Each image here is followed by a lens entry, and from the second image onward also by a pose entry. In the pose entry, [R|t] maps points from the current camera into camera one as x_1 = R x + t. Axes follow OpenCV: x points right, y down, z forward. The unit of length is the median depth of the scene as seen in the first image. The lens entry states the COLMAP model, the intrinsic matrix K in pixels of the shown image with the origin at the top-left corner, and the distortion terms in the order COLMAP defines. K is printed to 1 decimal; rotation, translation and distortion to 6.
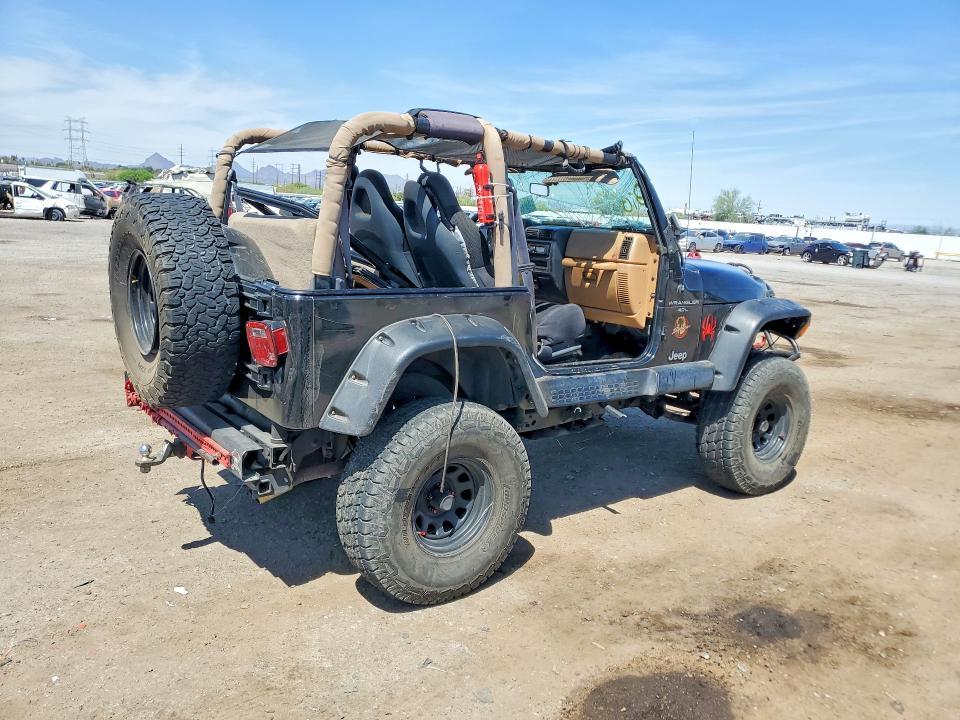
lens RADIAL K [[773.9, 0, 480.5], [0, 773.9, 364.6], [0, 0, 1]] dist [-0.001896, -0.001885]
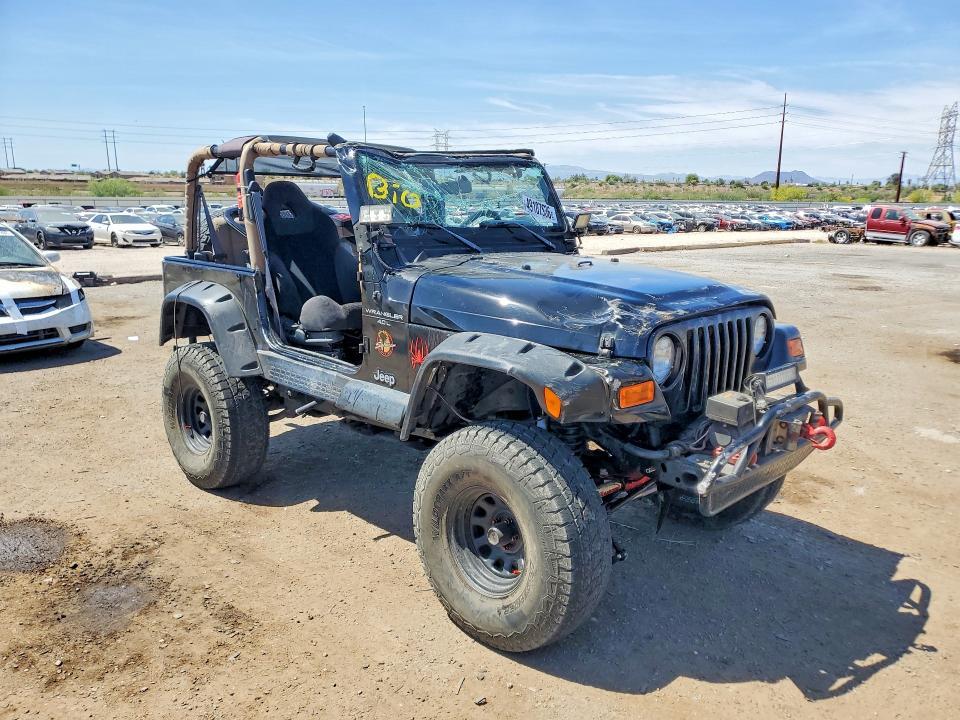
lens RADIAL K [[773.9, 0, 481.4], [0, 773.9, 355.9], [0, 0, 1]] dist [-0.001896, -0.001885]
pose [[0.142460, 0.152640, -0.977960, 1.117206], [-0.214107, 0.969397, 0.120114, -0.161450], [0.966366, 0.192277, 0.170782, 0.996561]]
